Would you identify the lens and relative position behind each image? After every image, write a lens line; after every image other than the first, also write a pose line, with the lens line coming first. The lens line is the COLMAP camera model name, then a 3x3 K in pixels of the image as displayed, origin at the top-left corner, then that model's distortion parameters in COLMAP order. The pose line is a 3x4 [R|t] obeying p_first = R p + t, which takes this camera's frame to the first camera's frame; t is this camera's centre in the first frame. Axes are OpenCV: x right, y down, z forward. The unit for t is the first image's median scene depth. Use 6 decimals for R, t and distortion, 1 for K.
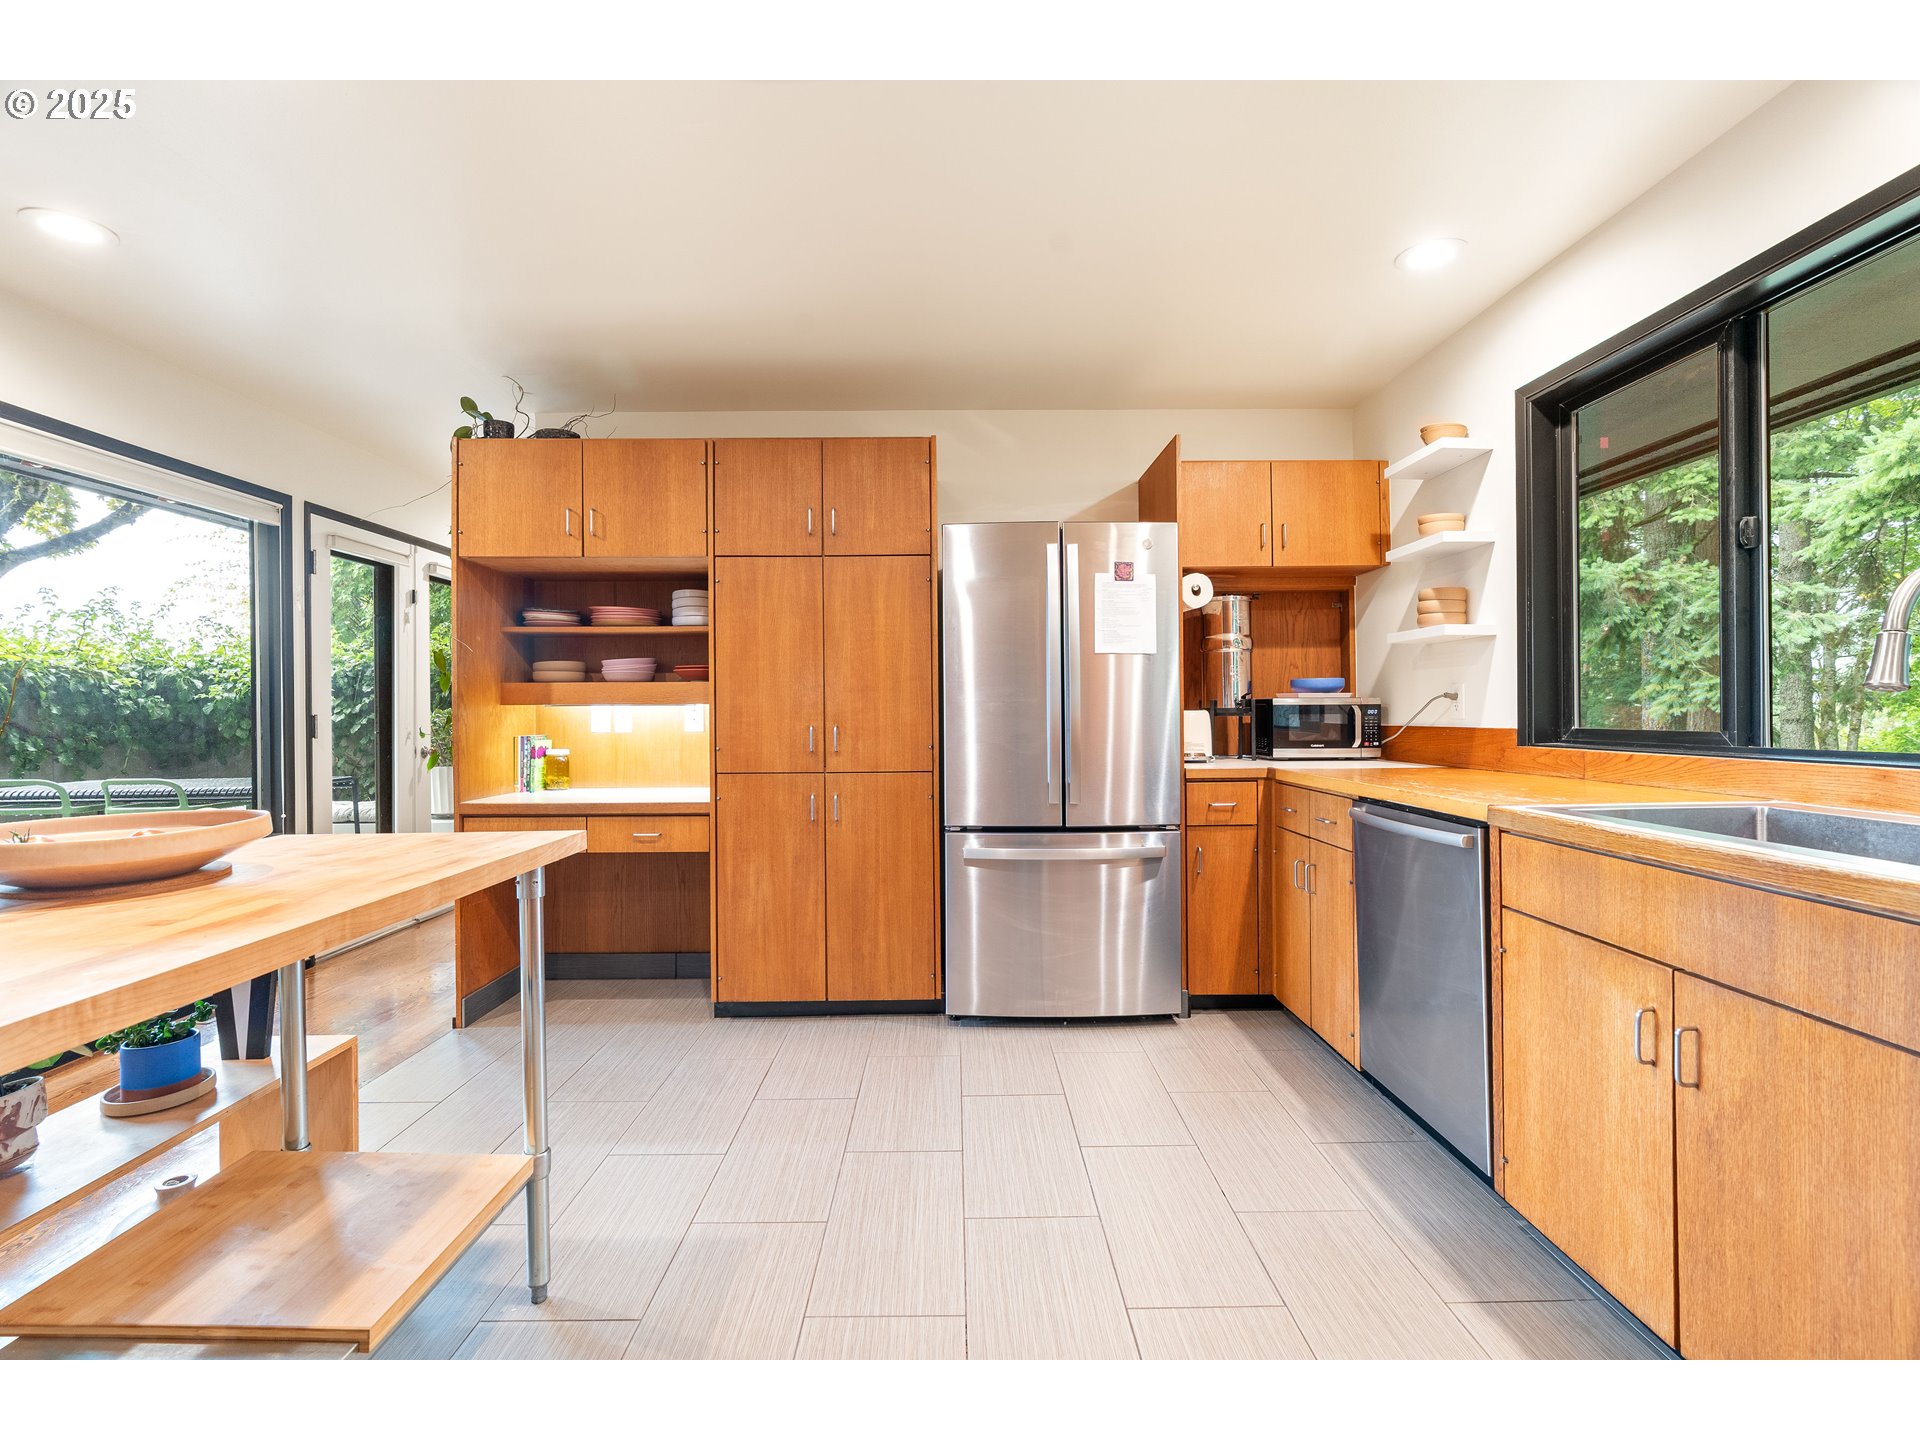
lens RADIAL K [[867.6, 0, 959.4], [0, 867.6, 710.1], [0, 0, 1]] dist [-0.000625, -0.000147]
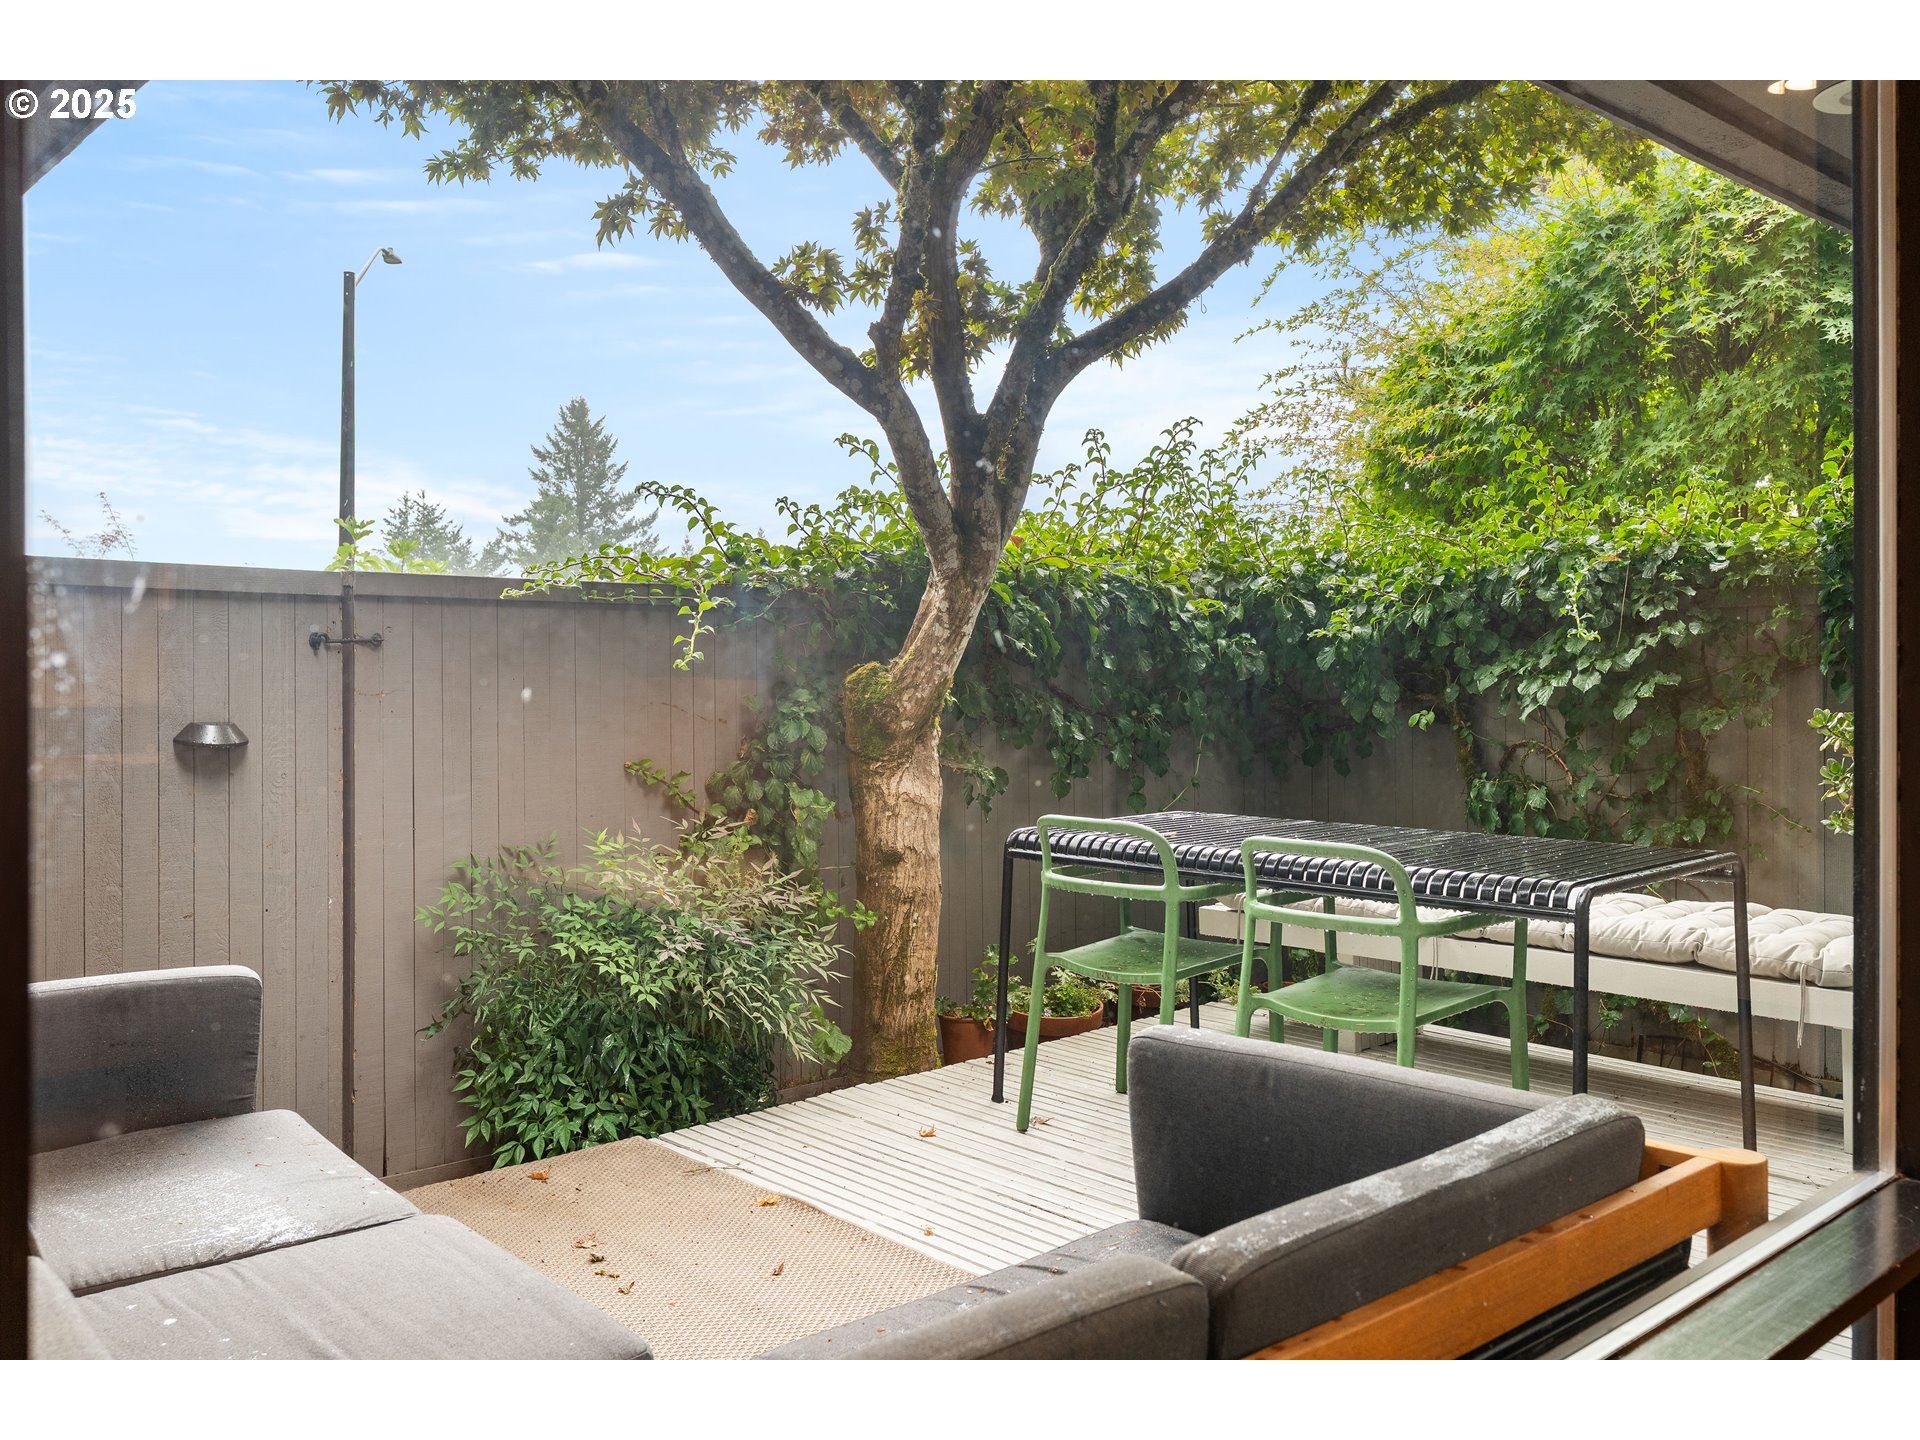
lens RADIAL K [[1610.6, 0, 959.6], [0, 1610.6, 668.7], [0, 0, 1]] dist [-0.000272, -0.000263]
pose [[0.662316, 0.006297, -0.749199, -0.344812], [-0.000706, 0.999969, 0.007781, -0.003312], [0.749225, -0.004625, 0.662300, 0.266466]]
